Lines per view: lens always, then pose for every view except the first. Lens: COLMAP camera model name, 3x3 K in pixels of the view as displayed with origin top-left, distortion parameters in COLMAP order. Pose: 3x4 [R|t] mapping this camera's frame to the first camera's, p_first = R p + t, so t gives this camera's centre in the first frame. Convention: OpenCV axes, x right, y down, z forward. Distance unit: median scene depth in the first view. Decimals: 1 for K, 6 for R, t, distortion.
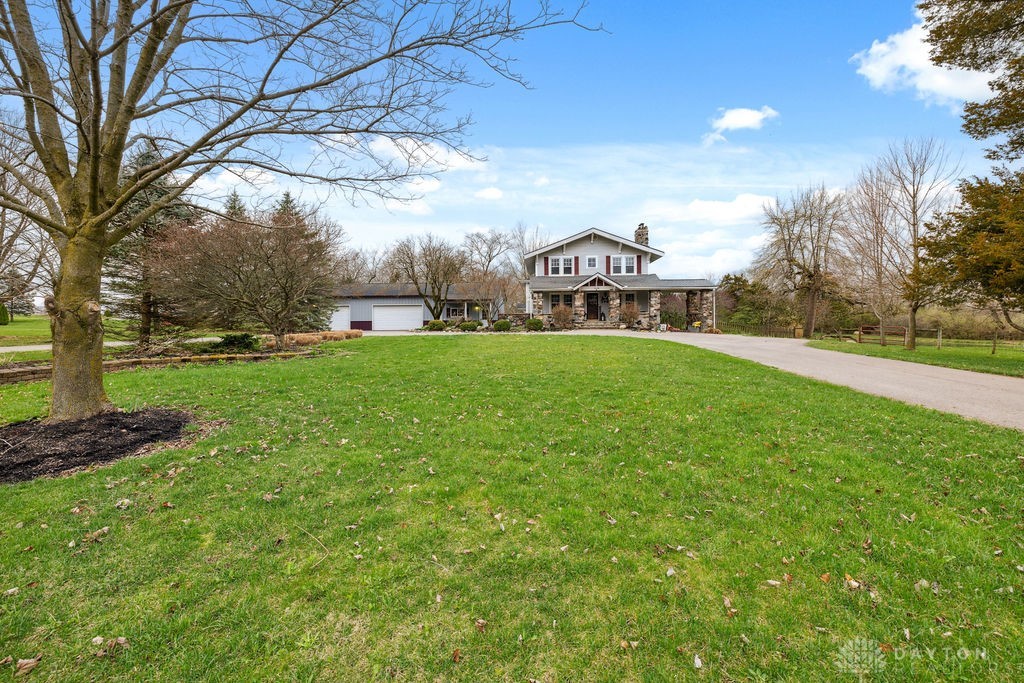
lens RADIAL K [[429.4, 0, 513.6], [0, 429.4, 335.6], [0, 0, 1]] dist [-0.002881, 0.001359]
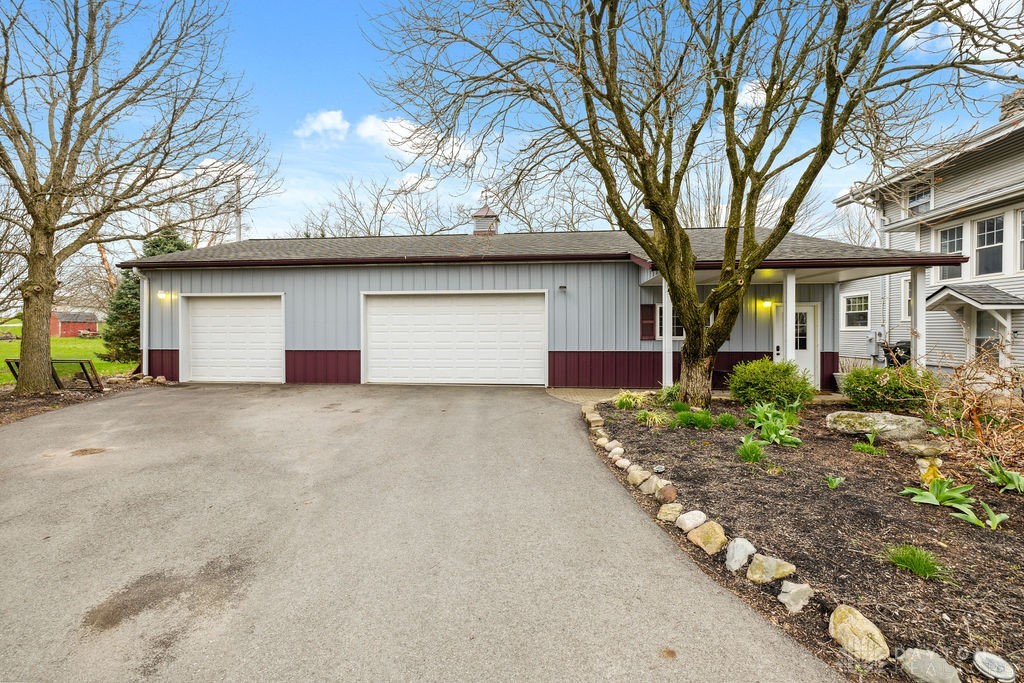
lens RADIAL K [[429.4, 0, 508.2], [0, 429.4, 335.5], [0, 0, 1]] dist [-0.002881, 0.001359]
pose [[0.999354, 0.003794, -0.035729, -0.275077], [-0.004042, 0.999968, -0.006863, -0.051574], [0.035701, 0.007003, 0.999338, 0.888269]]
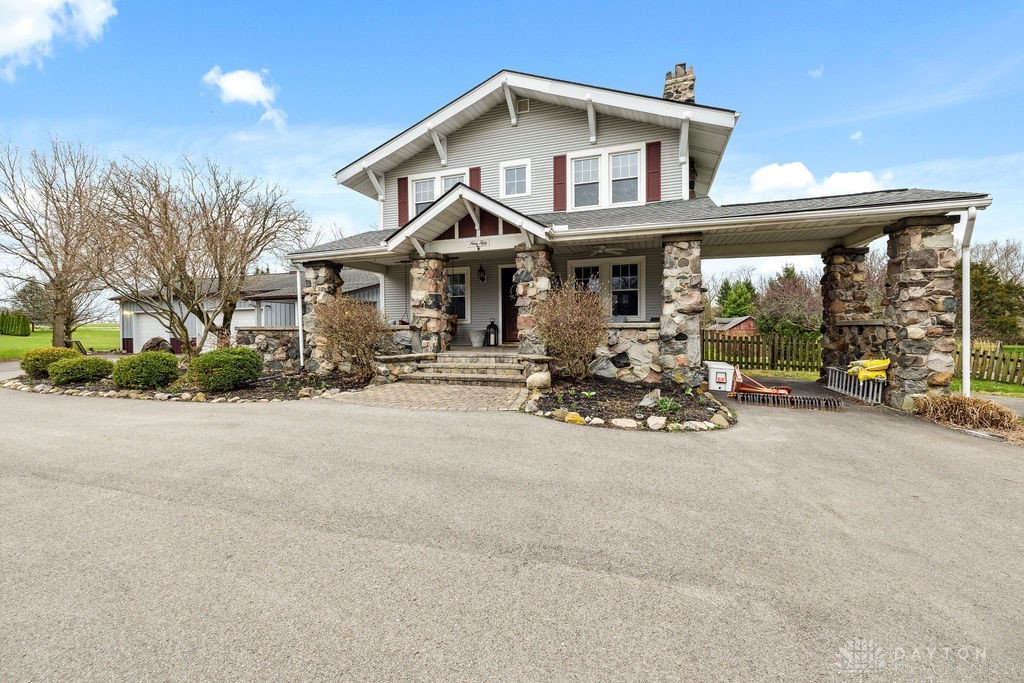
lens RADIAL K [[429.4, 0, 510.0], [0, 429.4, 341.0], [0, 0, 1]] dist [-0.002881, 0.001359]
pose [[0.966667, 0.002475, -0.256024, 0.275968], [-0.000877, 0.999979, 0.006357, -0.041384], [0.256034, -0.005920, 0.966650, 0.673590]]
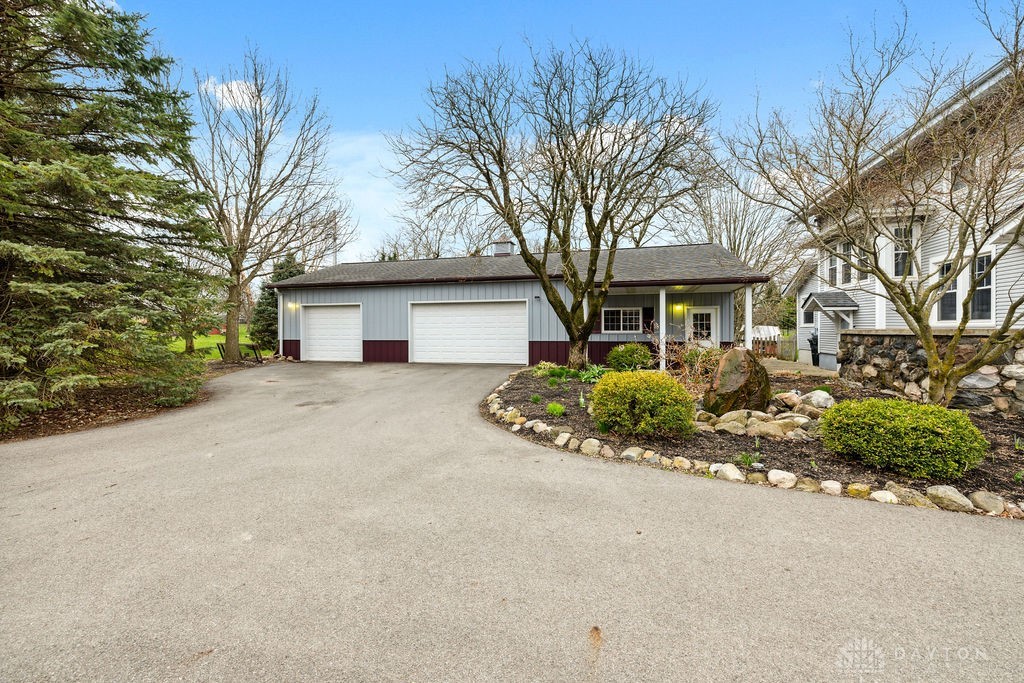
lens RADIAL K [[429.4, 0, 508.7], [0, 429.4, 338.4], [0, 0, 1]] dist [-0.002881, 0.001359]
pose [[0.977297, 0.006263, -0.211780, -0.177316], [-0.005675, 0.999978, 0.003382, -0.046341], [0.211797, -0.002103, 0.977312, 0.745785]]
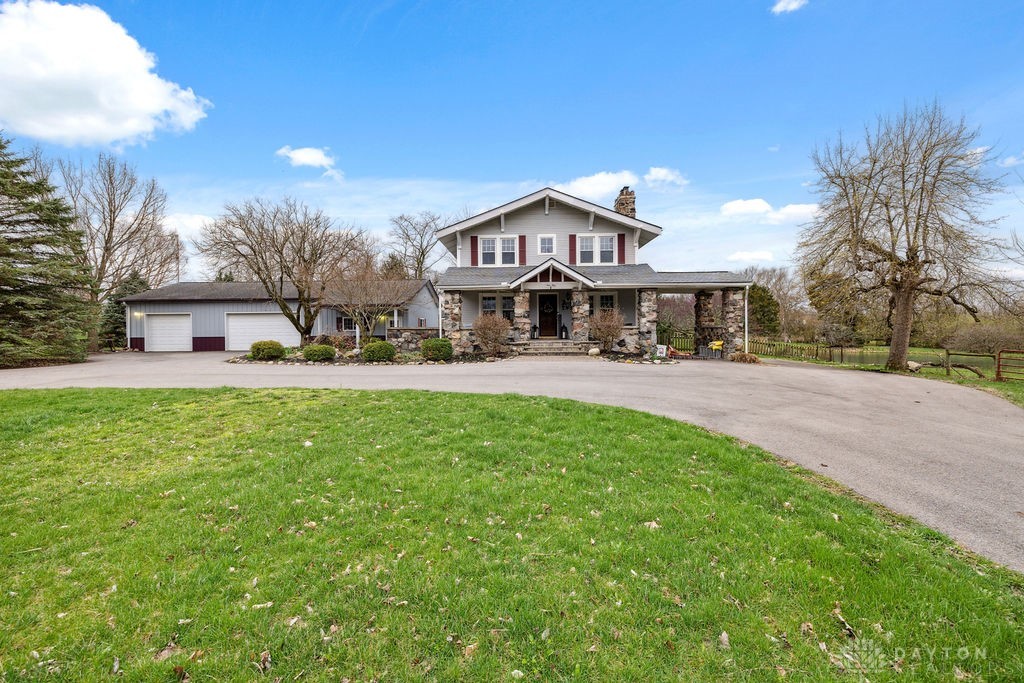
lens RADIAL K [[429.4, 0, 514.0], [0, 429.4, 342.0], [0, 0, 1]] dist [-0.002881, 0.001359]
pose [[0.999105, -0.004384, 0.042071, 0.110455], [0.004200, 0.999981, 0.004452, -0.033016], [-0.042089, -0.004272, 0.999105, 0.385433]]
